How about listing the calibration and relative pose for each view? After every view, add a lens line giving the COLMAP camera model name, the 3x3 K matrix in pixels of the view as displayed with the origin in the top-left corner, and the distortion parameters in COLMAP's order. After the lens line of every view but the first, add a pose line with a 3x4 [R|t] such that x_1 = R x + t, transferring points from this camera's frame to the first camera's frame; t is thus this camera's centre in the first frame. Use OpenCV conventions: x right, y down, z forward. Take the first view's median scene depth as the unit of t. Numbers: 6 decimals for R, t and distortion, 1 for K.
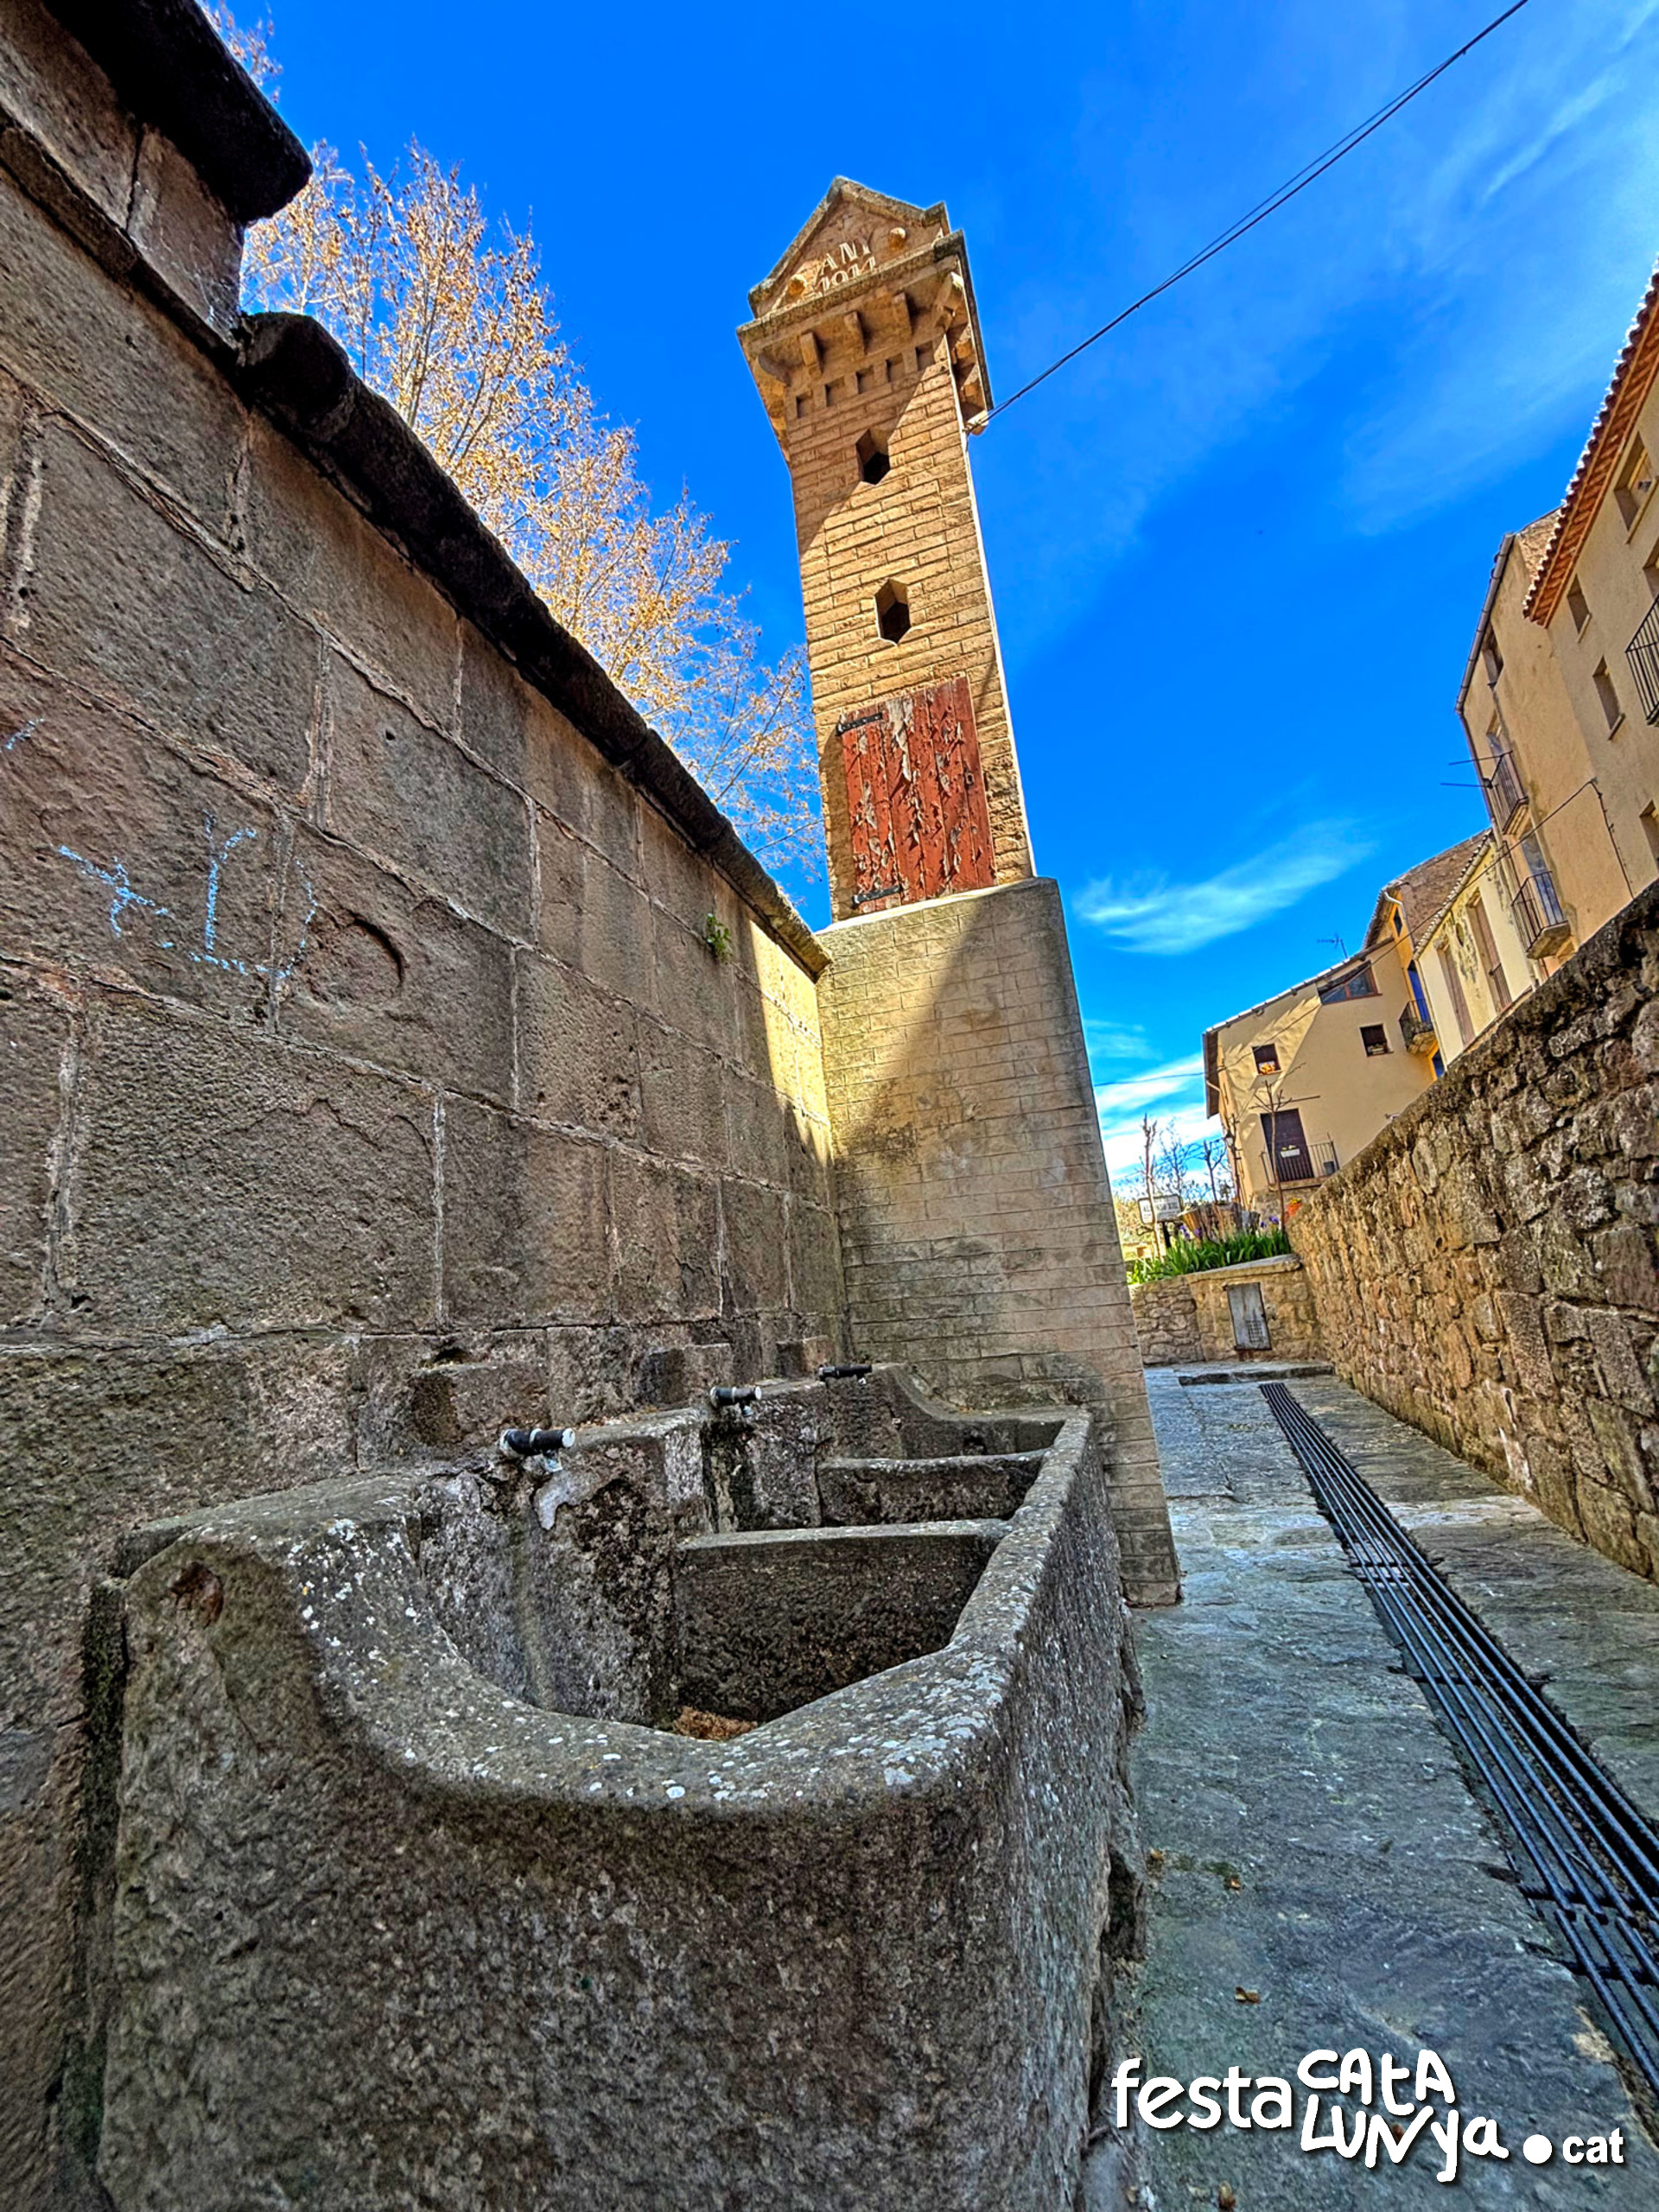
lens RADIAL K [[897.6, 0, 835.6], [0, 897.6, 1096.6], [0, 0, 1]] dist [0.001327, 0.000218]
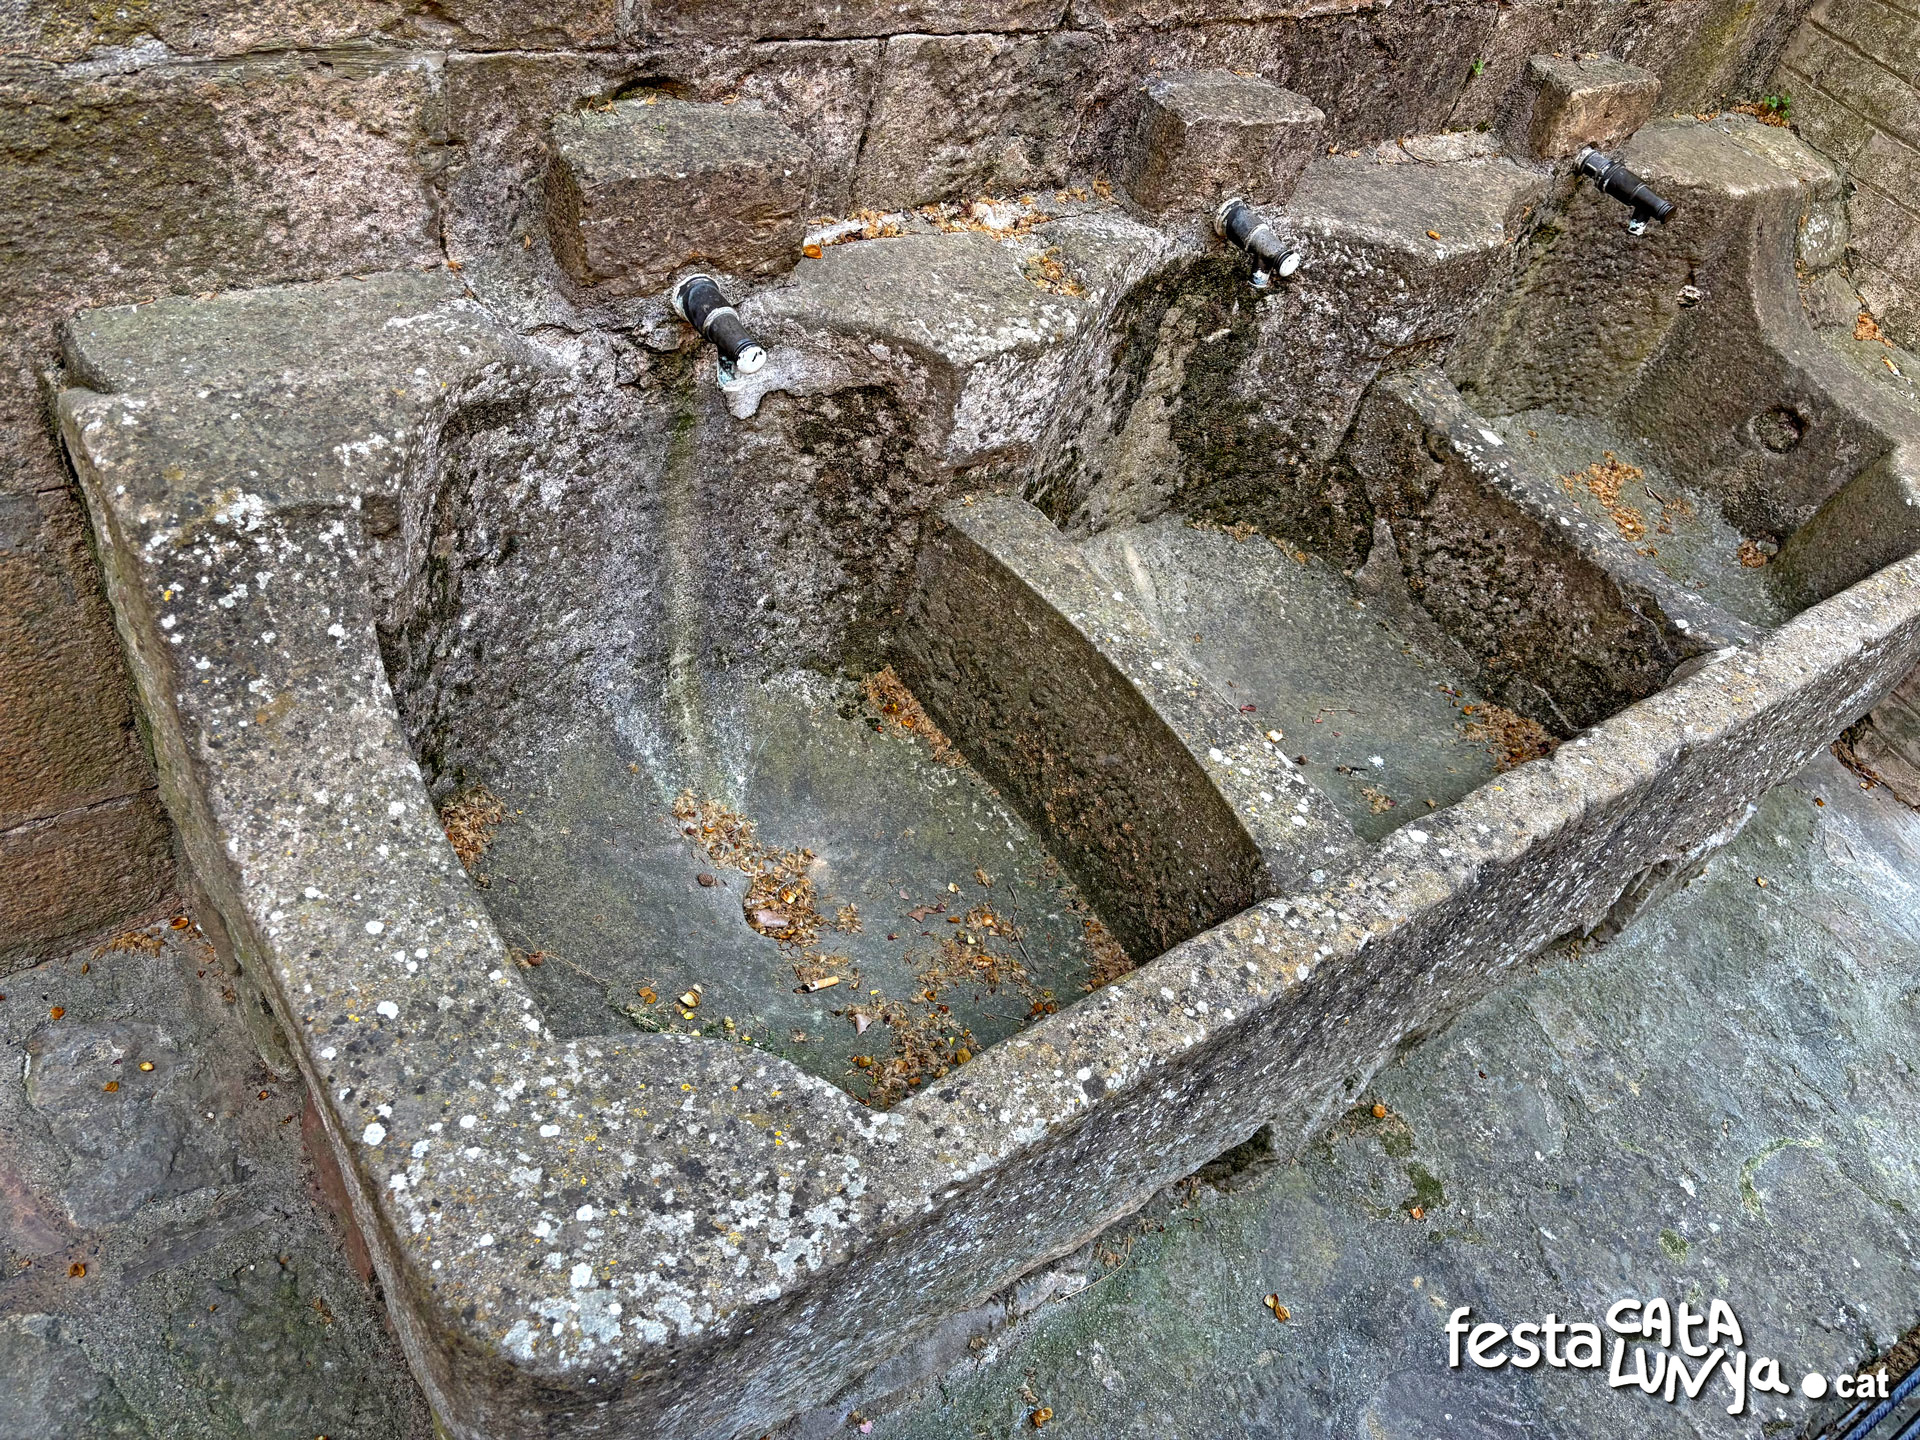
lens RADIAL K [[1473.7, 0, 956.8], [0, 1473.7, 730.9], [0, 0, 1]] dist [0.040681, -0.045345]
pose [[0.757231, 0.627312, -0.181884, 0.119199], [-0.167634, 0.455806, 0.874151, -0.337909], [0.631269, -0.631444, 0.450309, 0.438035]]
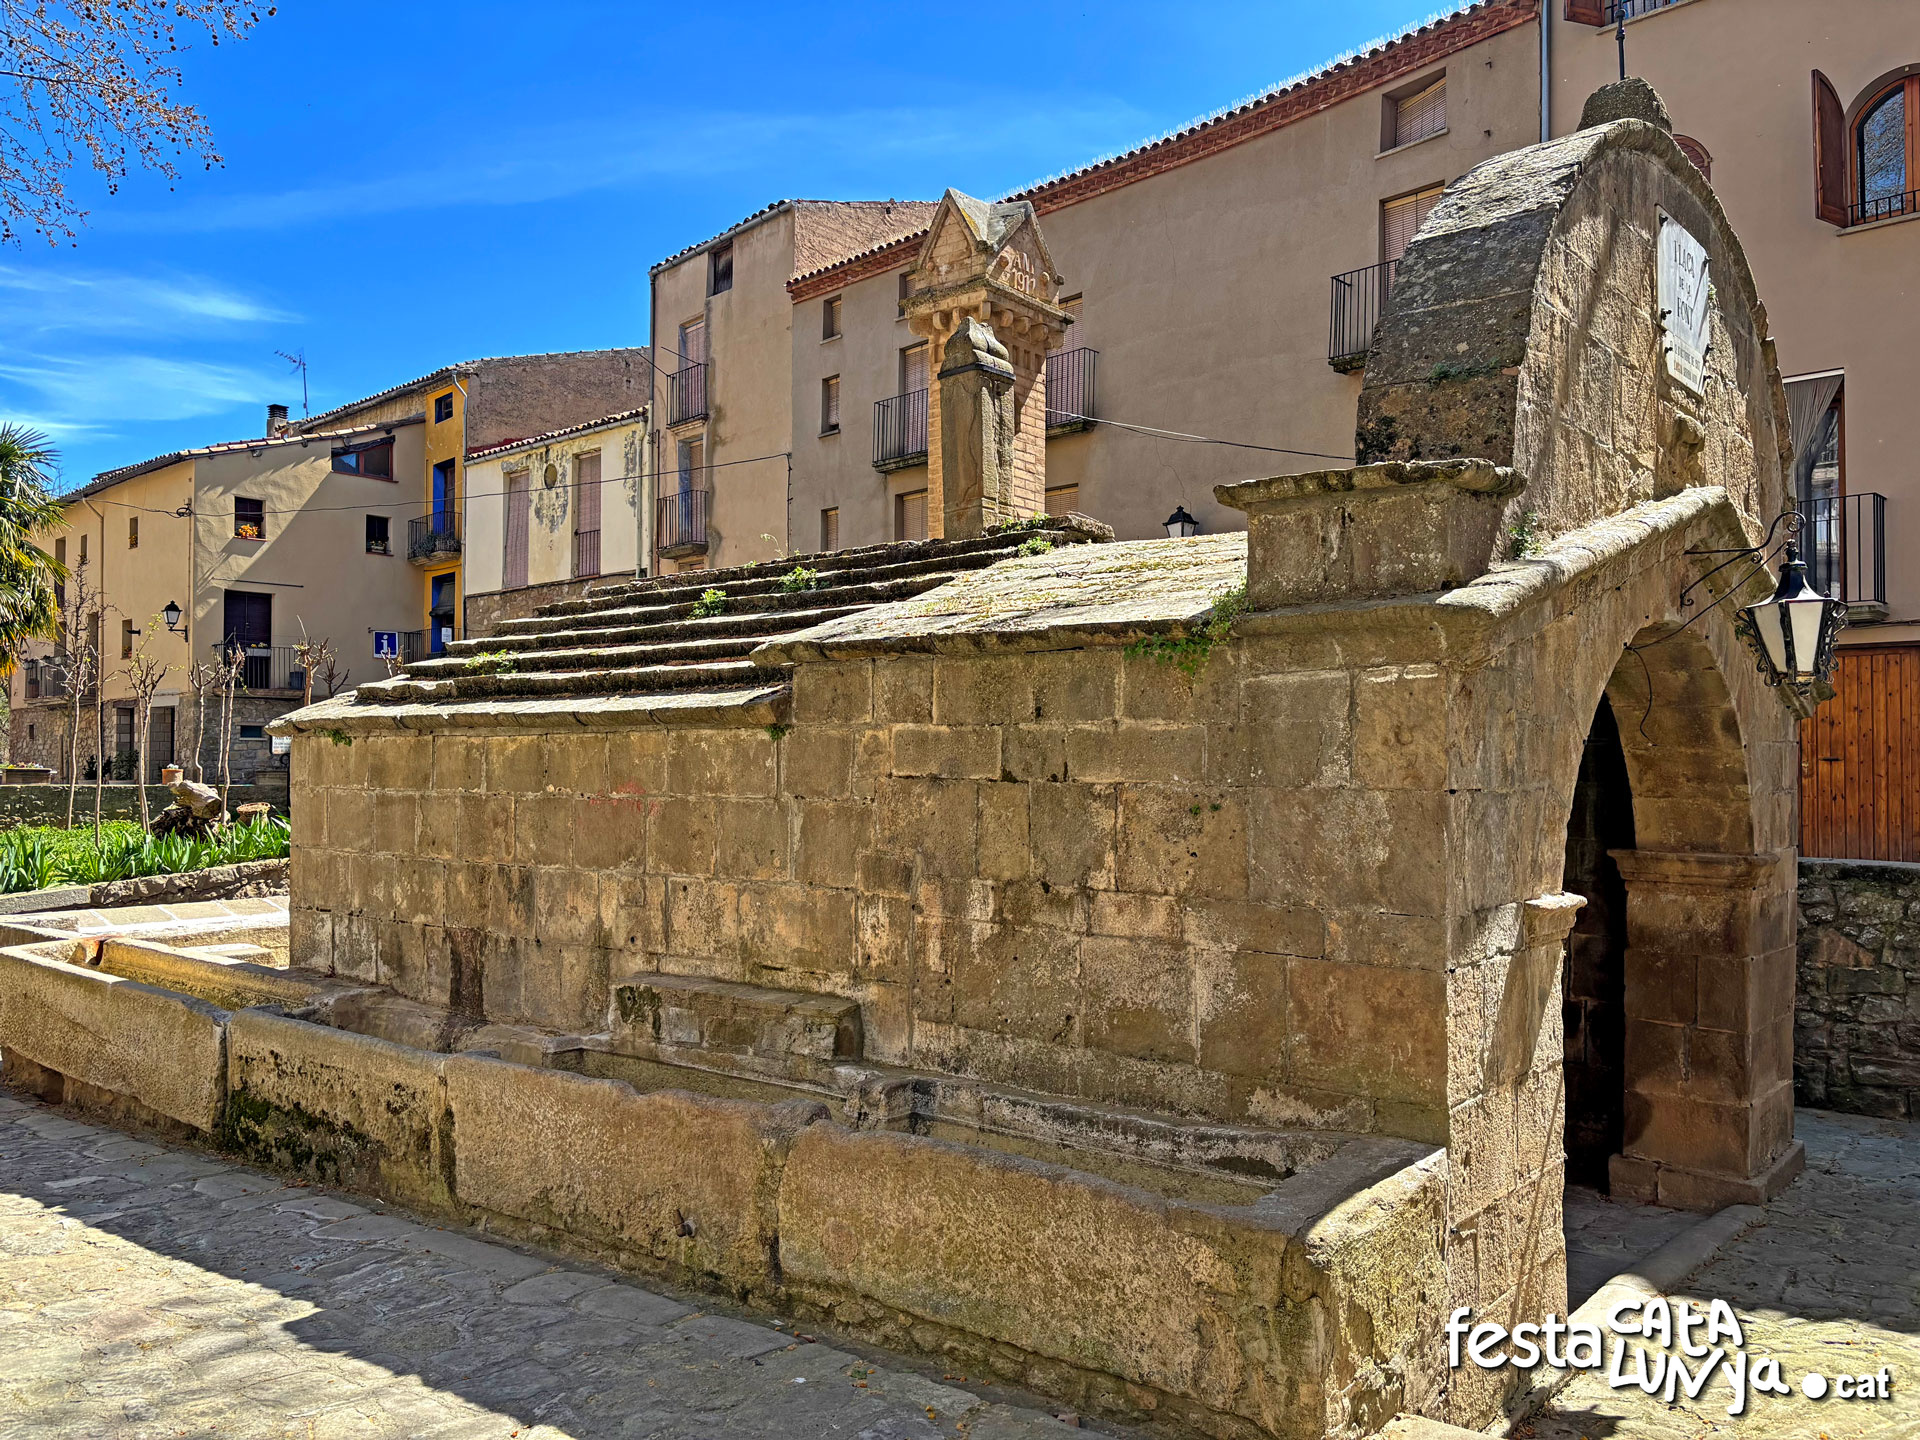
lens RADIAL K [[1457.5, 0, 959.6], [0, 1457.5, 721.2], [0, 0, 1]] dist [0.038619, -0.009972]
pose [[0.362548, 0.128821, 0.923019, -7.211745], [-0.276104, 0.960786, -0.025642, -0.219847], [-0.890127, -0.245553, 0.383899, -0.270625]]
